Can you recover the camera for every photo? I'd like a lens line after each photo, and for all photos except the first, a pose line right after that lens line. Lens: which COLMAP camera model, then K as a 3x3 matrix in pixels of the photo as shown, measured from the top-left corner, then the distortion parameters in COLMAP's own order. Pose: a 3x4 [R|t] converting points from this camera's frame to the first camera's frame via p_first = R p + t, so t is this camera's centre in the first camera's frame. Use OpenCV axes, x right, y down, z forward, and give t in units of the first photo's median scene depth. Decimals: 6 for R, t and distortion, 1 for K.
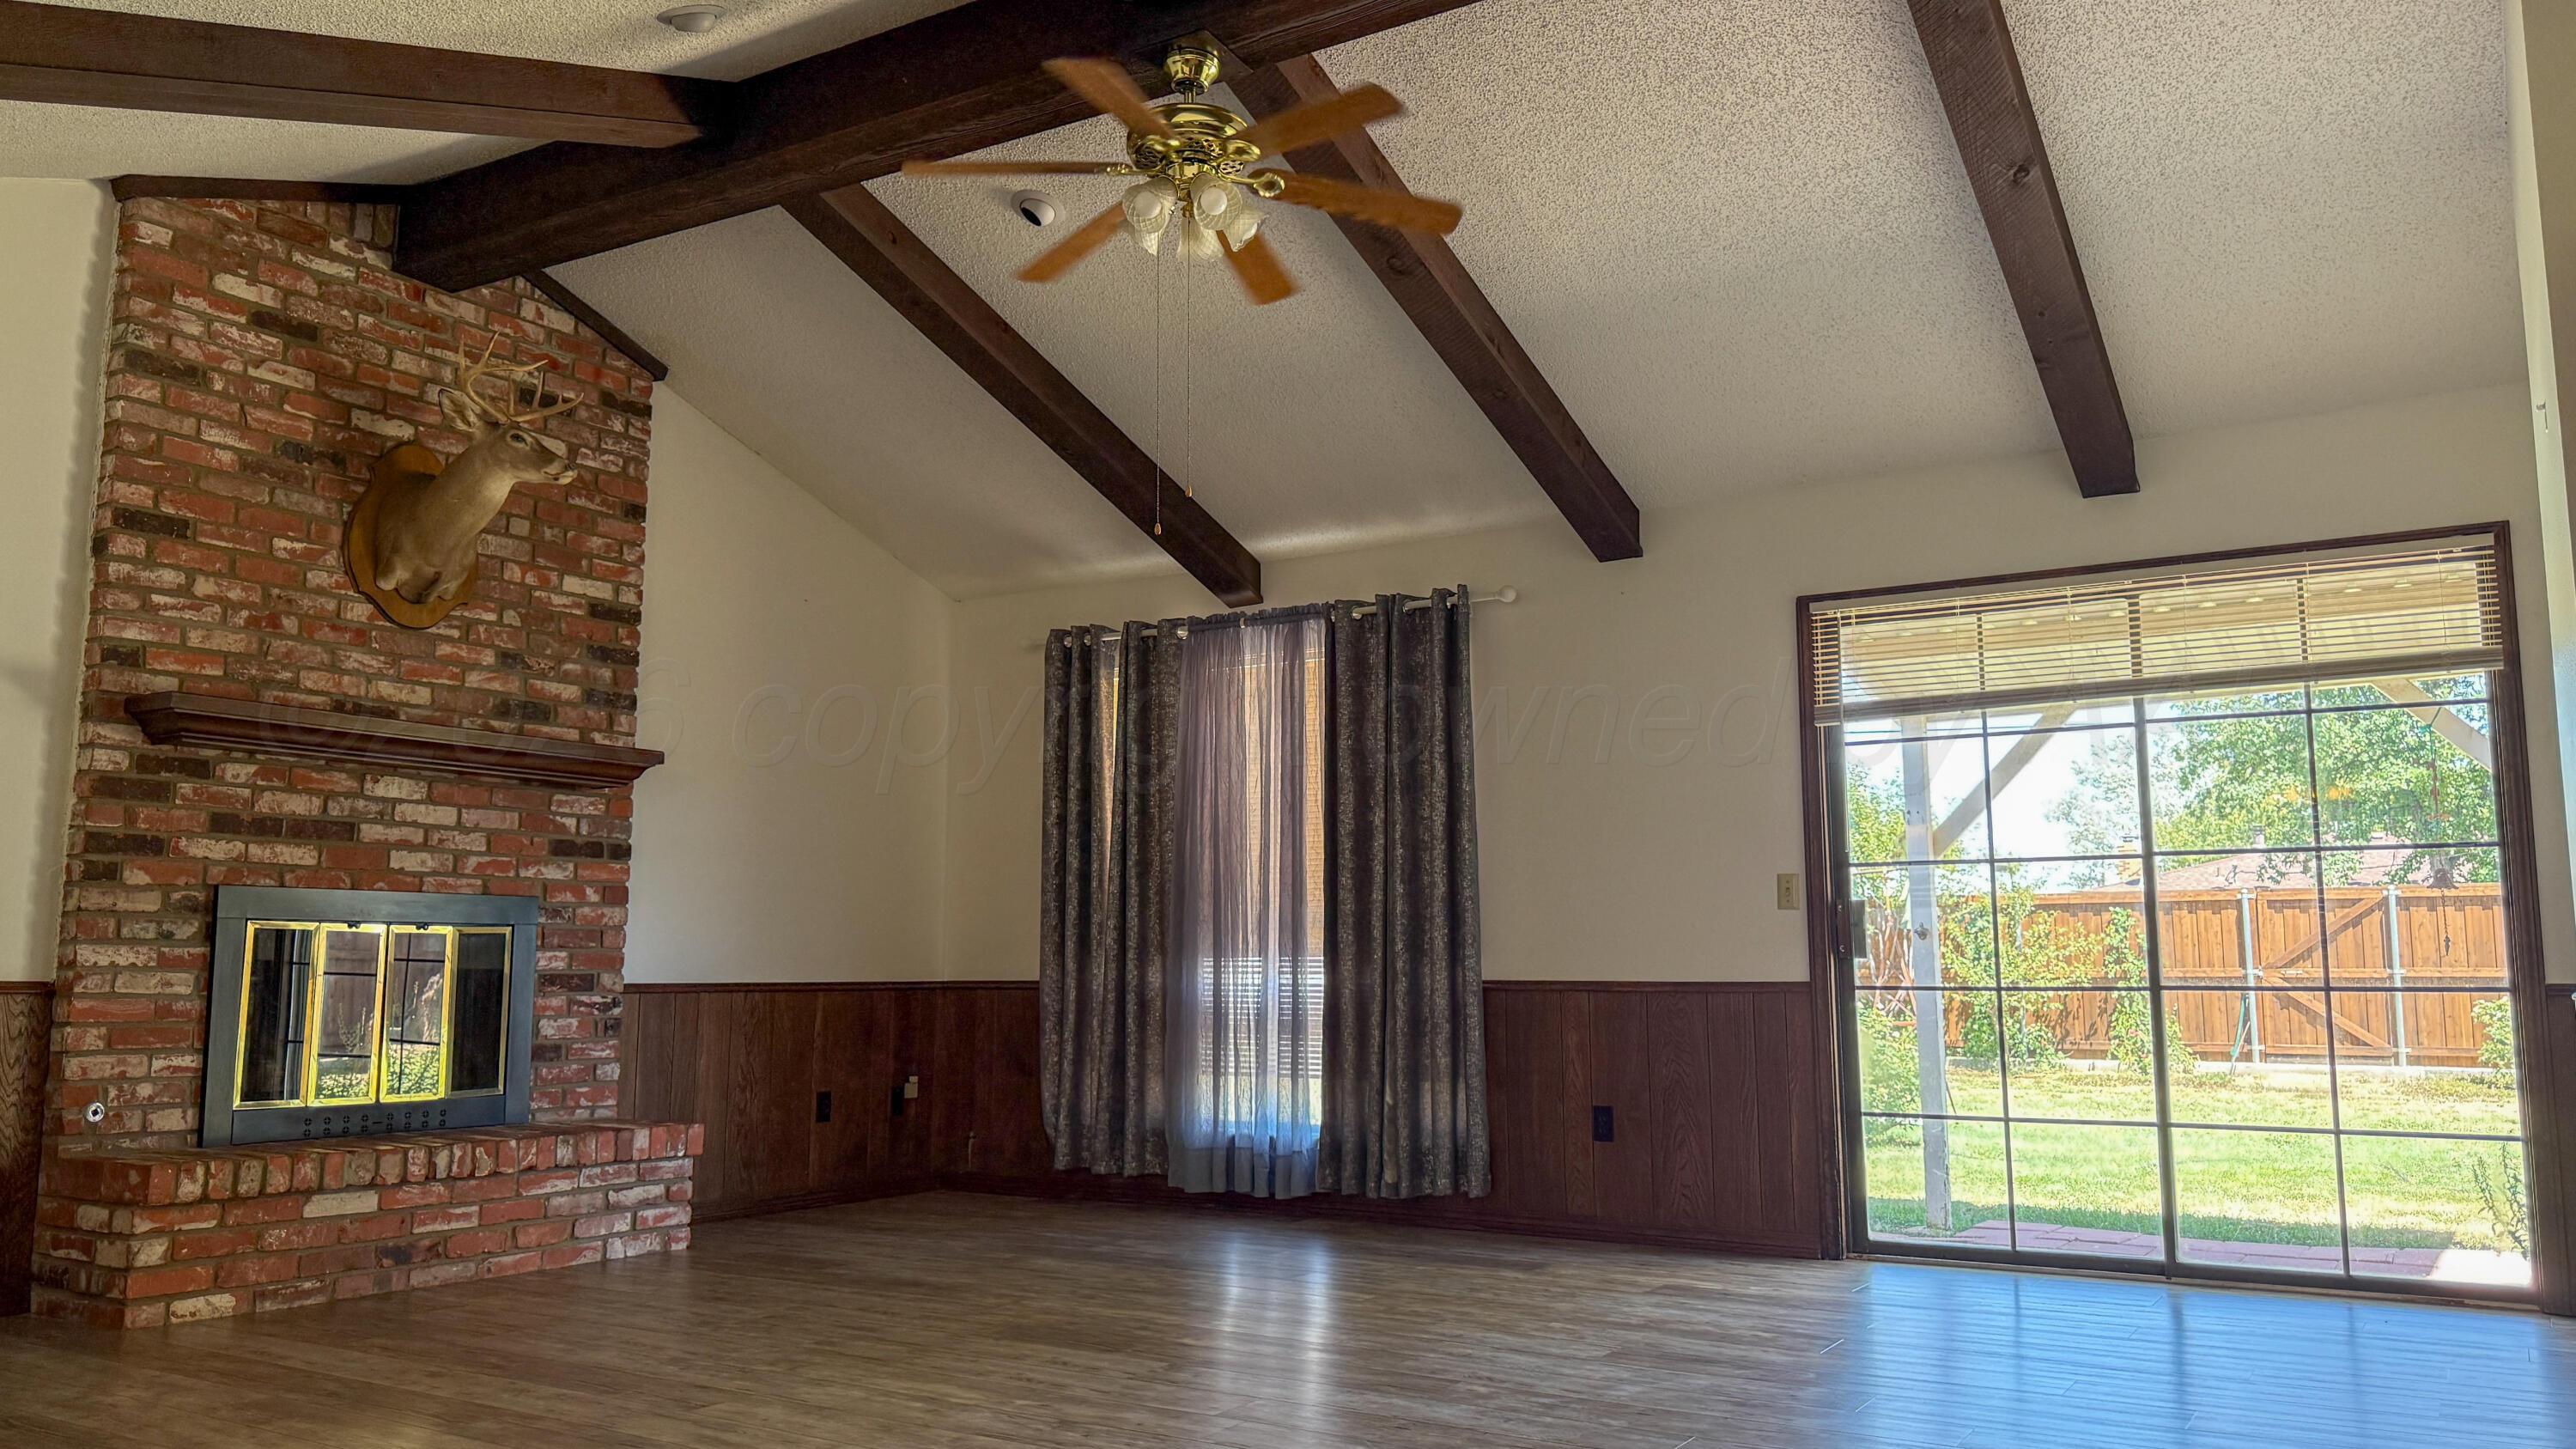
lens RADIAL K [[1899.9, 0, 1281.5], [0, 1899.9, 731.0], [0, 0, 1]] dist [0.075544, -0.096256]
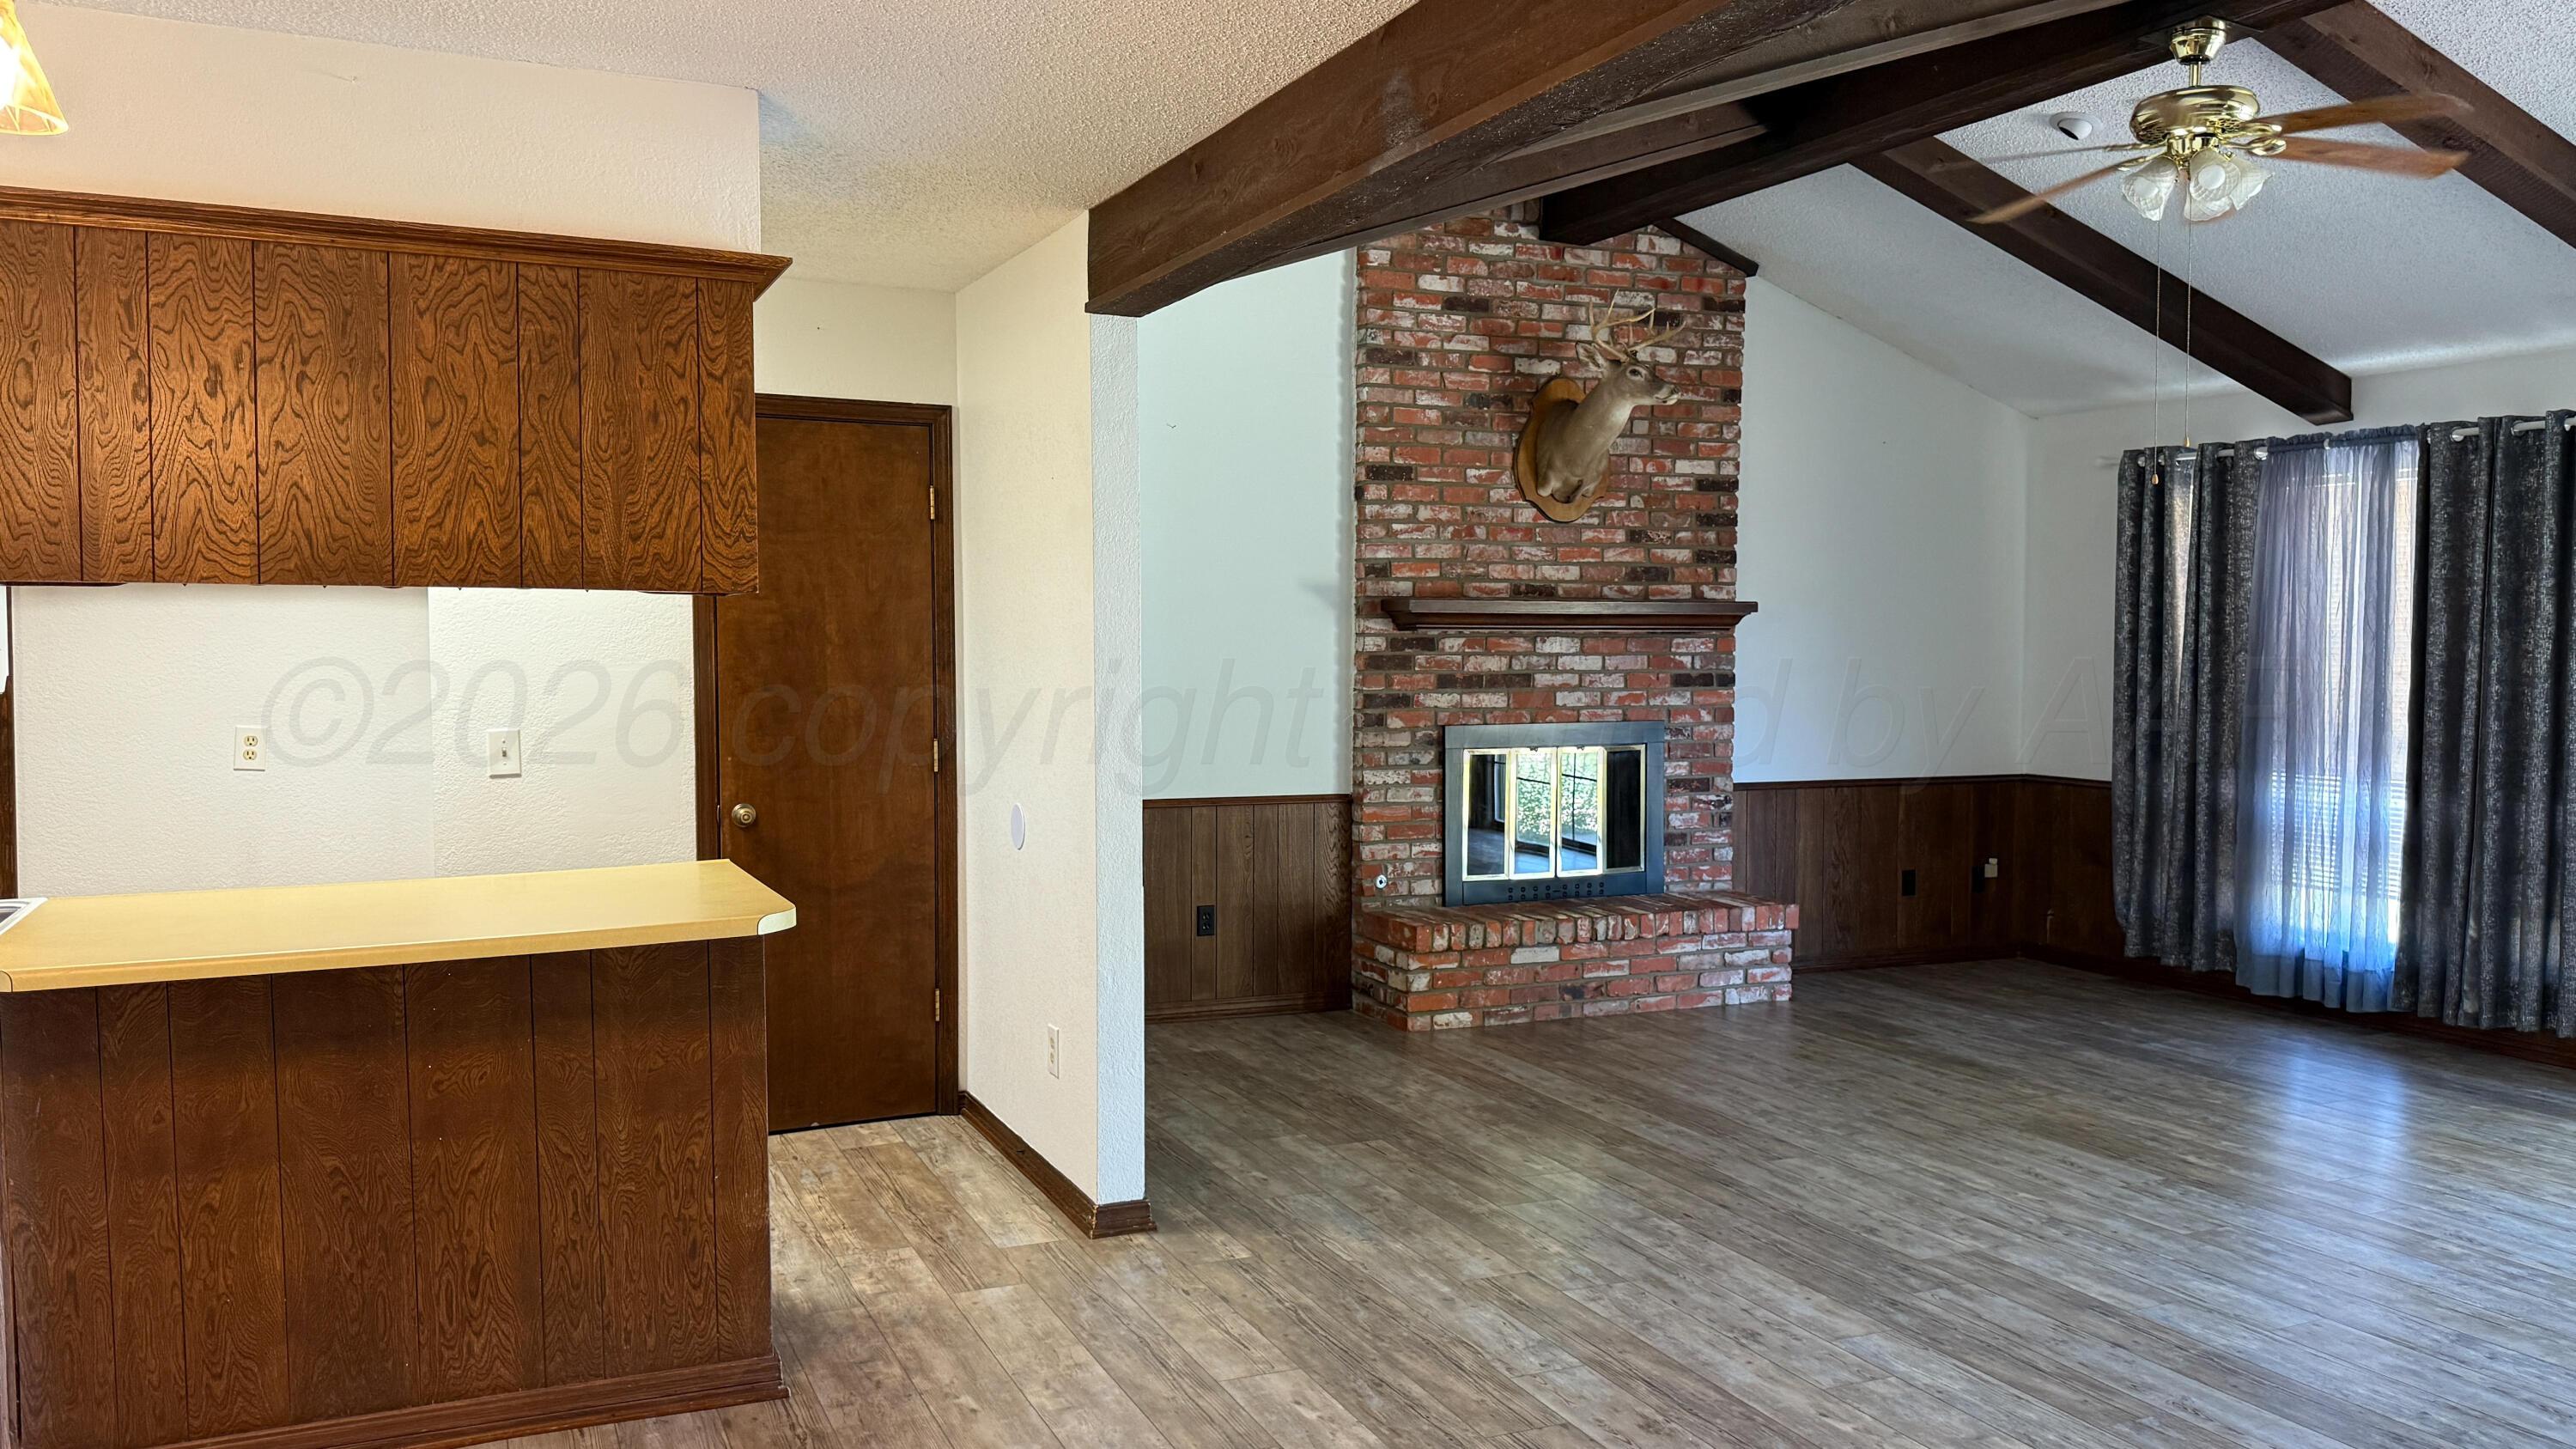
lens RADIAL K [[1899.9, 0, 1281.5], [0, 1899.9, 731.0], [0, 0, 1]] dist [0.075544, -0.096256]
pose [[0.834434, 0.029671, -0.550309, 0.093428], [0.067761, 0.985449, 0.155879, -0.118911], [0.546926, -0.167361, 0.820282, -0.169929]]
